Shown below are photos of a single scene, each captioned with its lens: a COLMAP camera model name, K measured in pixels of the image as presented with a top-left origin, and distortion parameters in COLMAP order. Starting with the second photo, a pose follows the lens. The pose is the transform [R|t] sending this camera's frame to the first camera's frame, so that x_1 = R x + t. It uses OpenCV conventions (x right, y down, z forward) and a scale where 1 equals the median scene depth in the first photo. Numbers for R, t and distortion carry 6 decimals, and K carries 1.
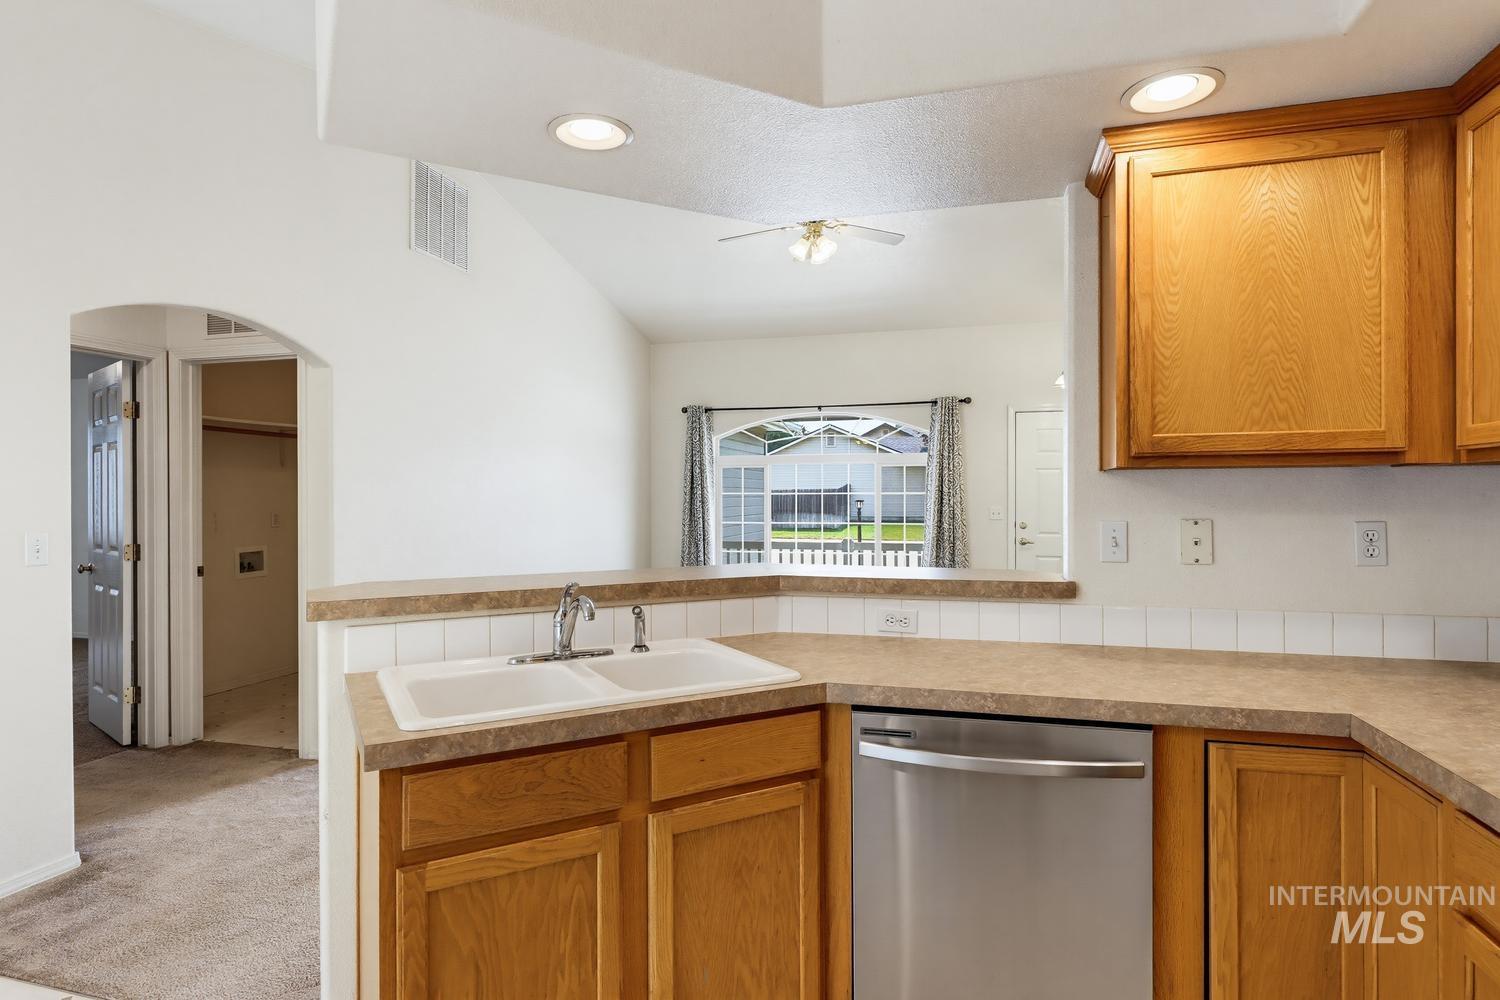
lens RADIAL K [[805.4, 0, 754.7], [0, 805.4, 498.2], [0, 0, 1]] dist [0.000897, -0.000038]
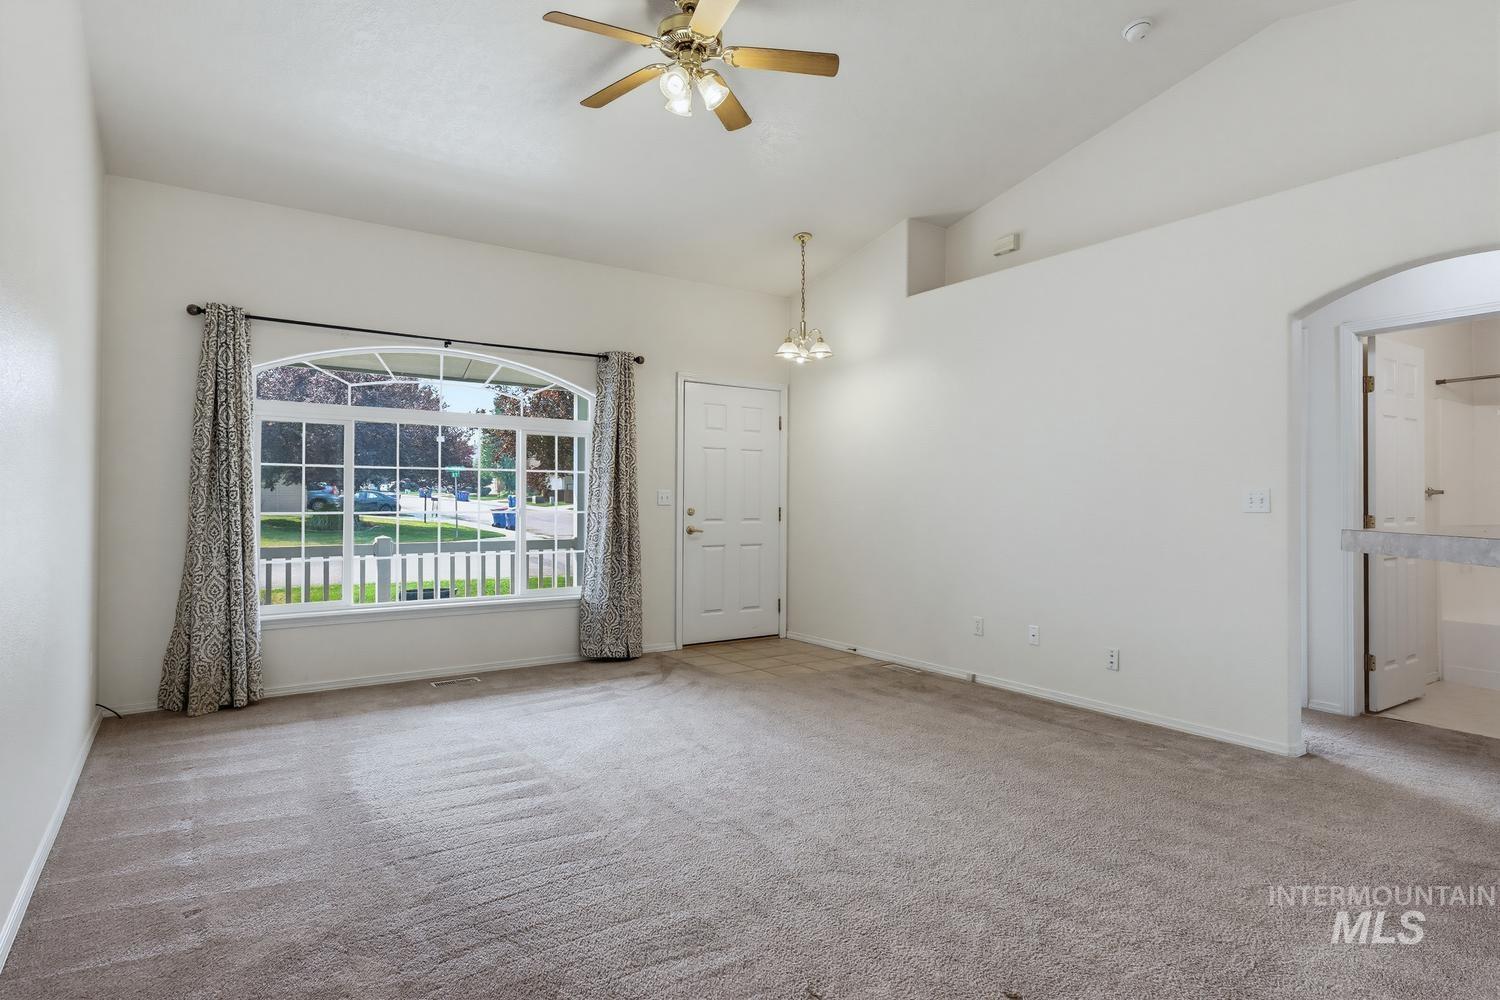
lens RADIAL K [[809.4, 0, 754.8], [0, 809.4, 496.5], [0, 0, 1]] dist [0.003322, 0.000105]
pose [[0.640403, 0.008928, 0.767987, -0.295715], [-0.001974, 0.999948, -0.009979, 0.026090], [-0.768037, 0.004875, 0.640387, 0.384866]]
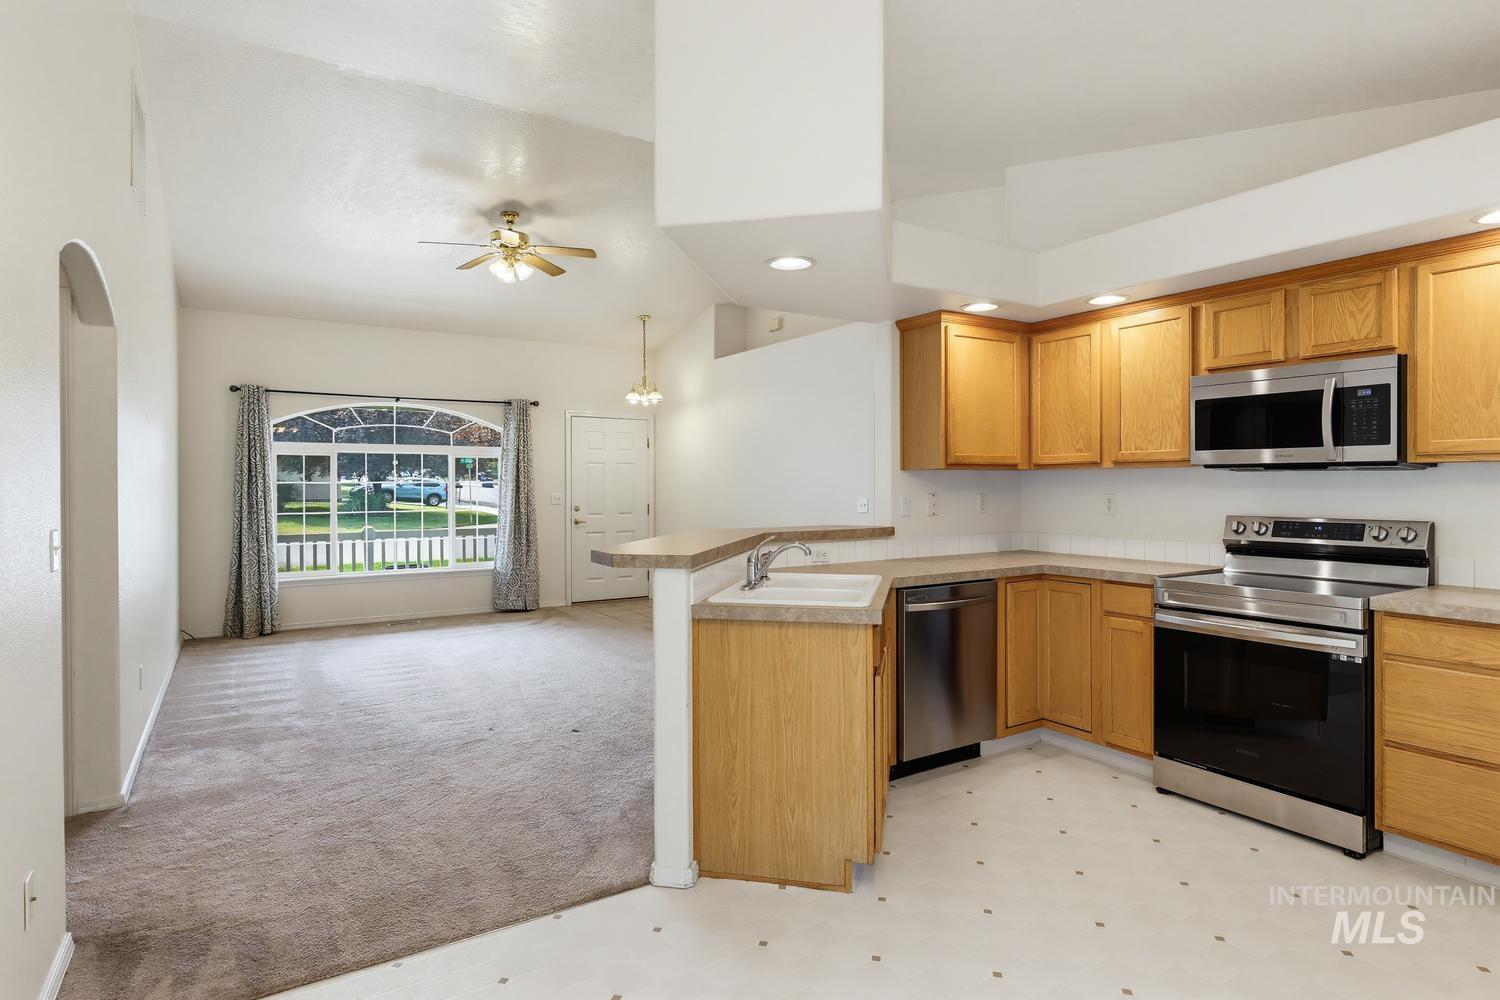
lens RADIAL K [[797.3, 0, 737.2], [0, 797.3, 487.9], [0, 0, 1]] dist [0.001043, -0.000550]
pose [[0.677481, -0.004418, 0.735527, -0.397930], [0.004560, 0.999988, 0.001807, 0.001466], [-0.735526, 0.002130, 0.677493, -0.007659]]
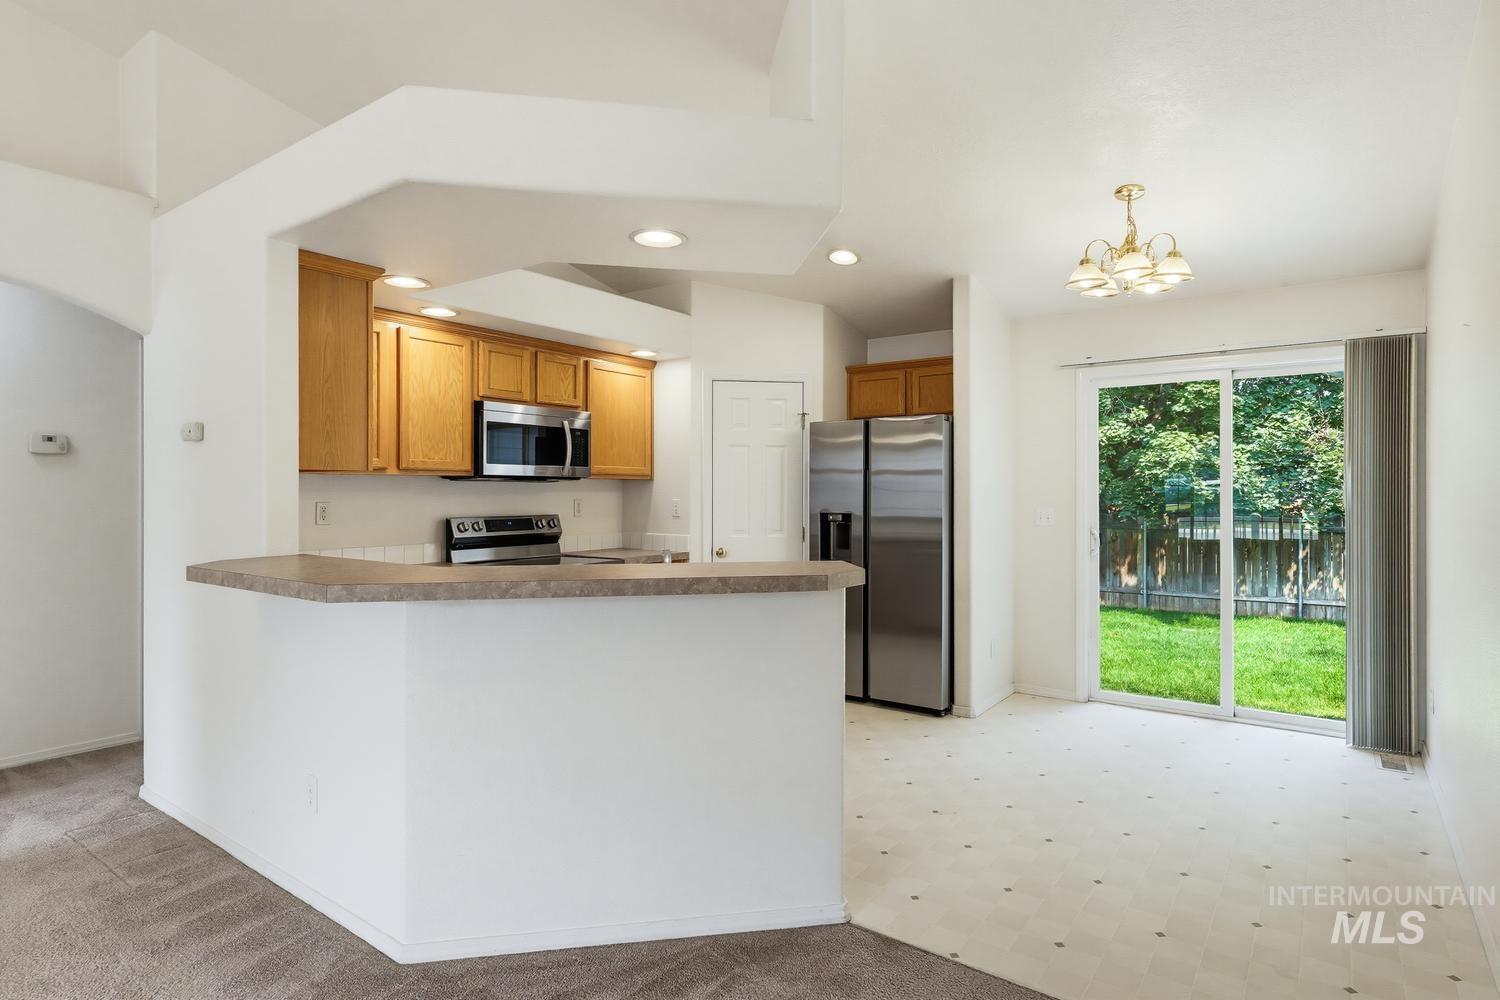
lens RADIAL K [[797.4, 0, 763.6], [0, 797.4, 490.4], [0, 0, 1]] dist [0.001778, -0.002011]
pose [[-0.939428, 0.001816, 0.342740, -0.234033], [0.002641, 0.999995, 0.001939, 0.000077], [-0.342735, 0.002726, -0.939428, 0.614593]]
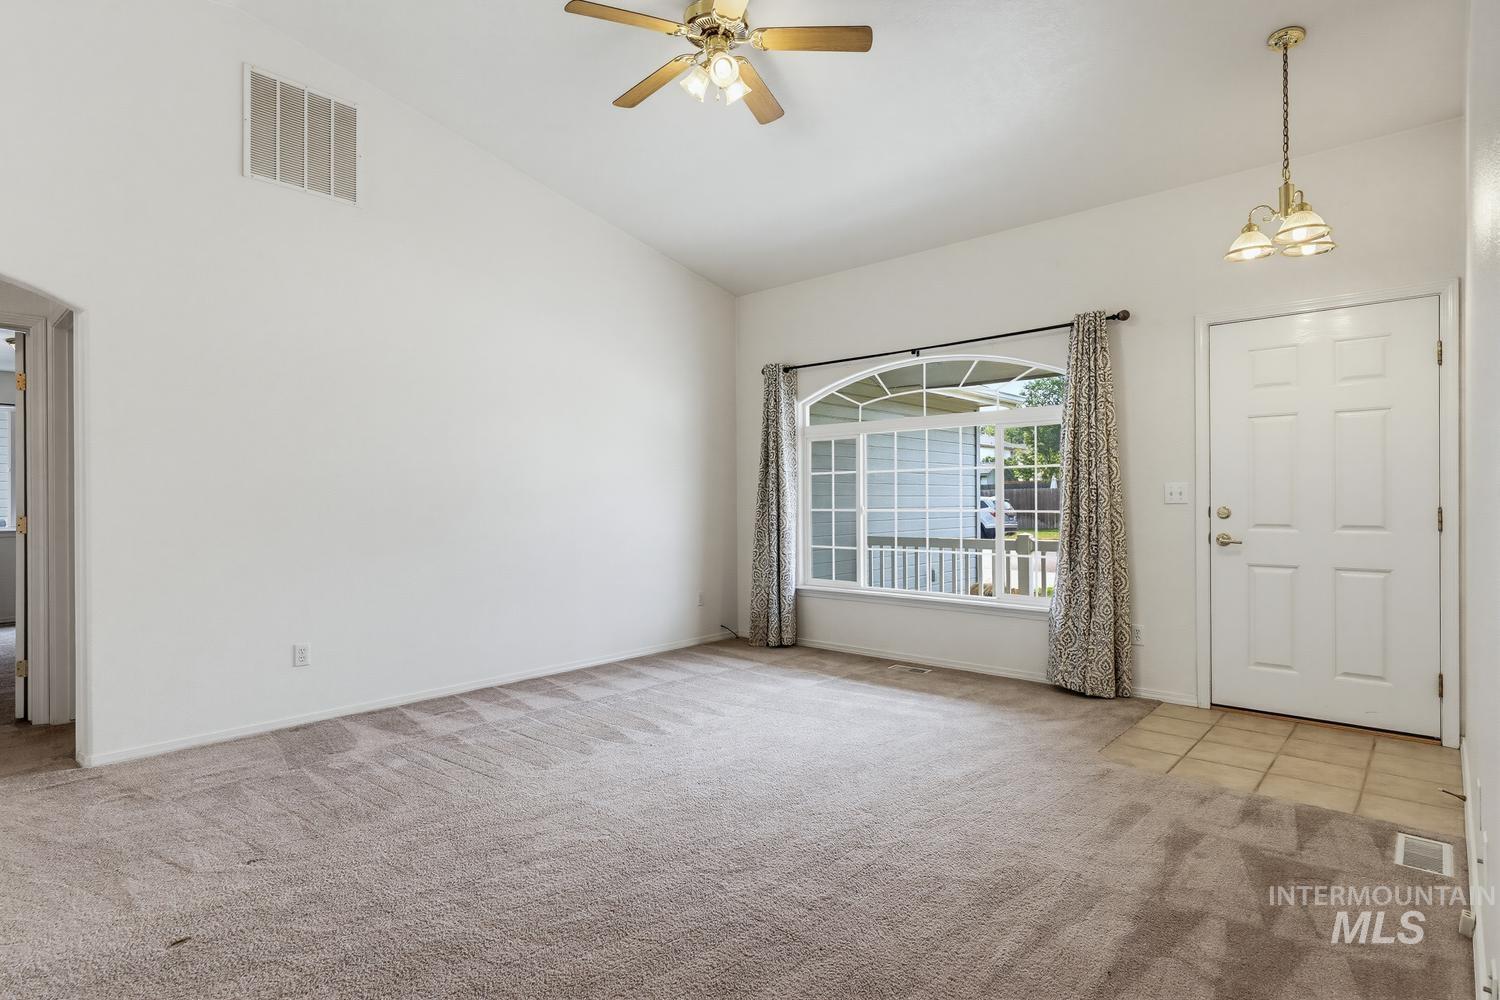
lens RADIAL K [[769.1, 0, 755.6], [0, 769.1, 500.6], [0, 0, 1]] dist [0.001113, -0.000141]
pose [[0.897187, -0.003539, -0.441637, 0.273698], [0.002602, 0.999993, -0.002727, 0.025352], [0.441643, 0.001298, 0.897190, 0.332376]]
